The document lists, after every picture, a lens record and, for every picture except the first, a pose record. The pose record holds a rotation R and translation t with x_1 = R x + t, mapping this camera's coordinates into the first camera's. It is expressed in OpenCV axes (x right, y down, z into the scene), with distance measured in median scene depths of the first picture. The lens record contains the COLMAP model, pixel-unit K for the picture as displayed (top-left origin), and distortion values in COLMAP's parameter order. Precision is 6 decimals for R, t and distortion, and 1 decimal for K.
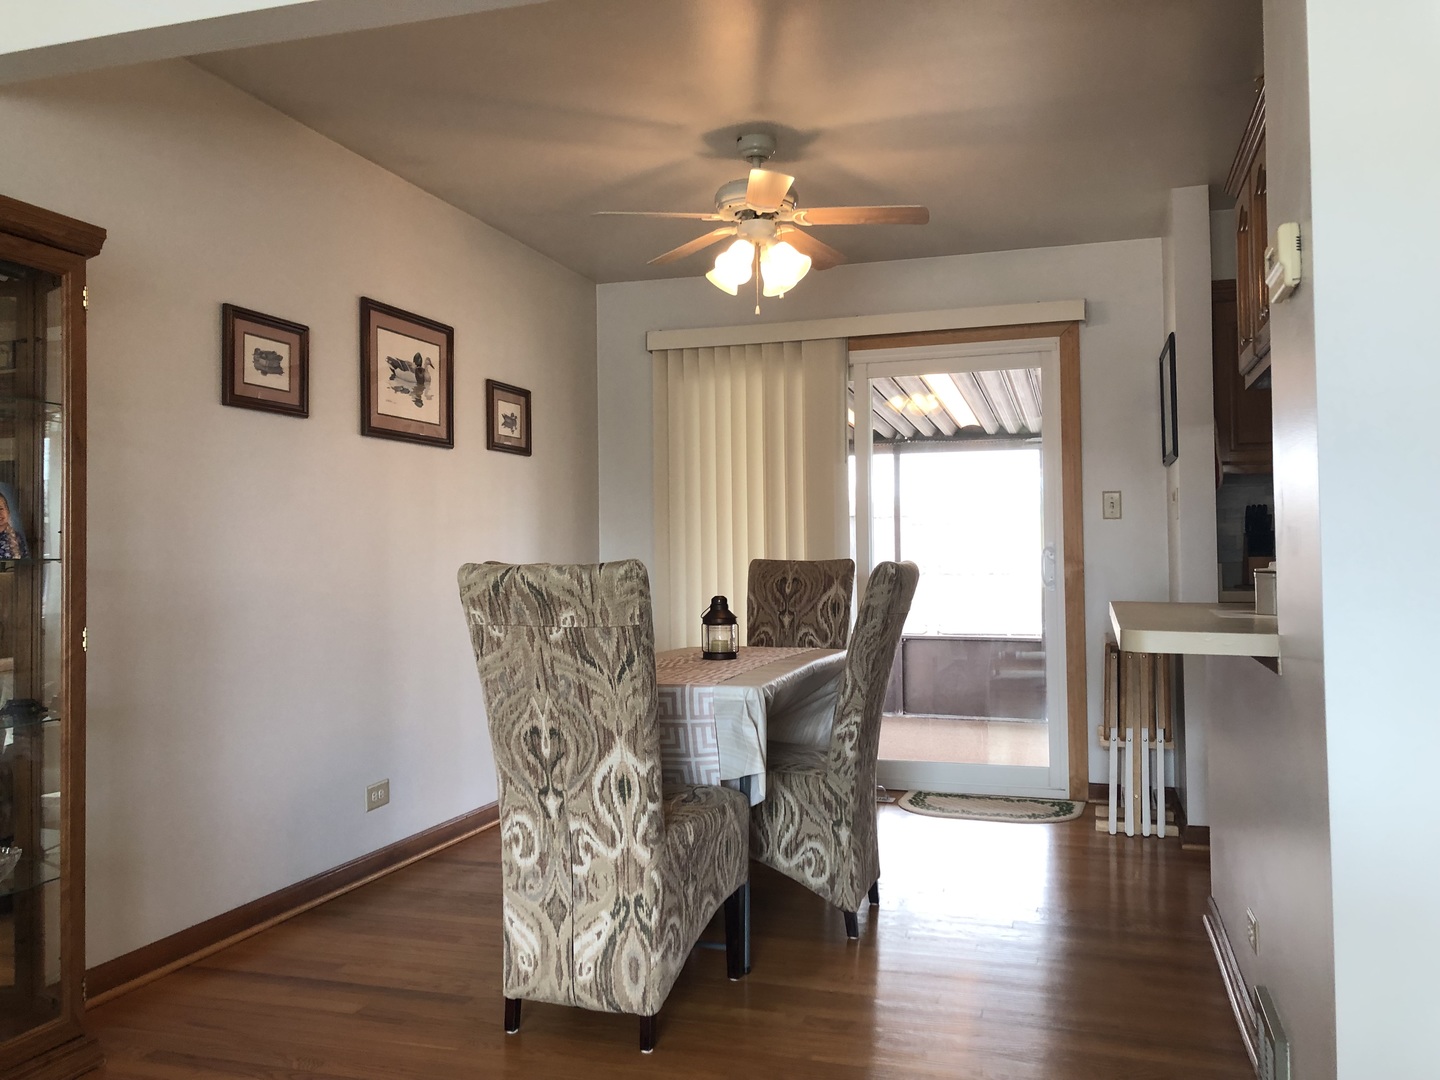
lens RADIAL K [[1160.8, 0, 719.0], [0, 1160.8, 522.5], [0, 0, 1]] dist [0.085841, -0.160907]
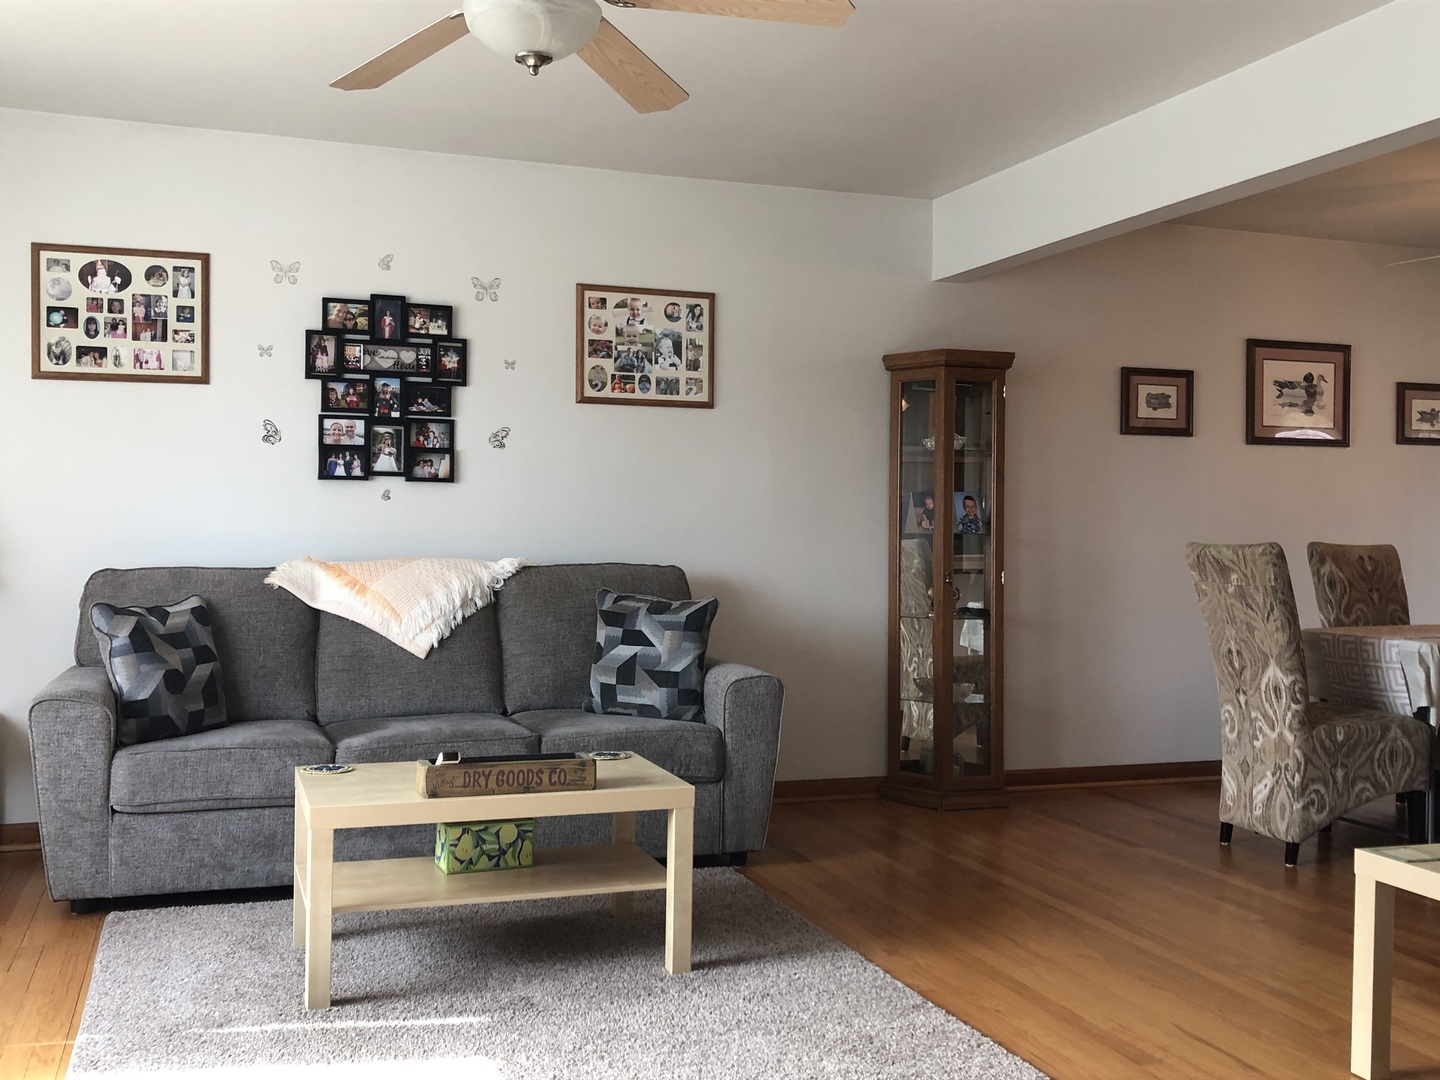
lens RADIAL K [[1417.5, 0, 718.5], [0, 1417.5, 520.7], [0, 0, 1]] dist [0.162309, -0.470775]
pose [[0.610500, 0.013260, -0.791906, 0.707913], [0.005633, 0.999762, 0.021083, -0.029507], [0.791997, -0.017332, 0.610279, -0.531752]]
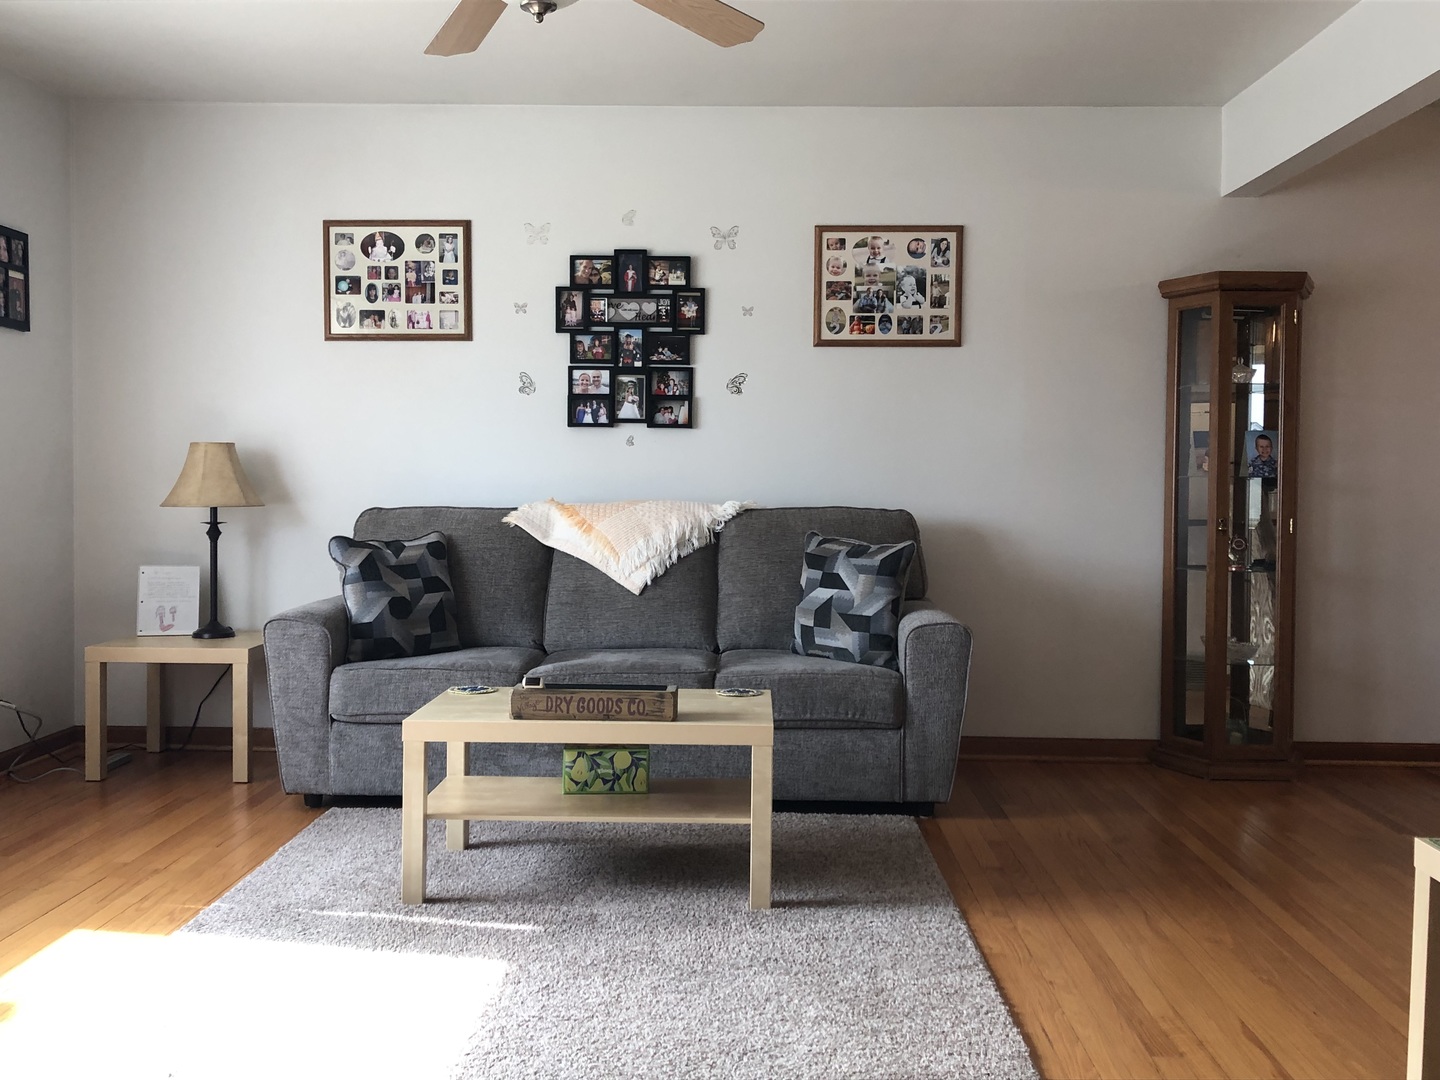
lens RADIAL K [[1417.5, 0, 718.5], [0, 1417.5, 520.7], [0, 0, 1]] dist [0.162309, -0.470775]
pose [[0.293233, 0.042621, -0.955090, 0.841277], [0.015629, 0.998659, 0.049364, -0.014499], [0.955913, -0.029402, 0.292174, -0.260378]]
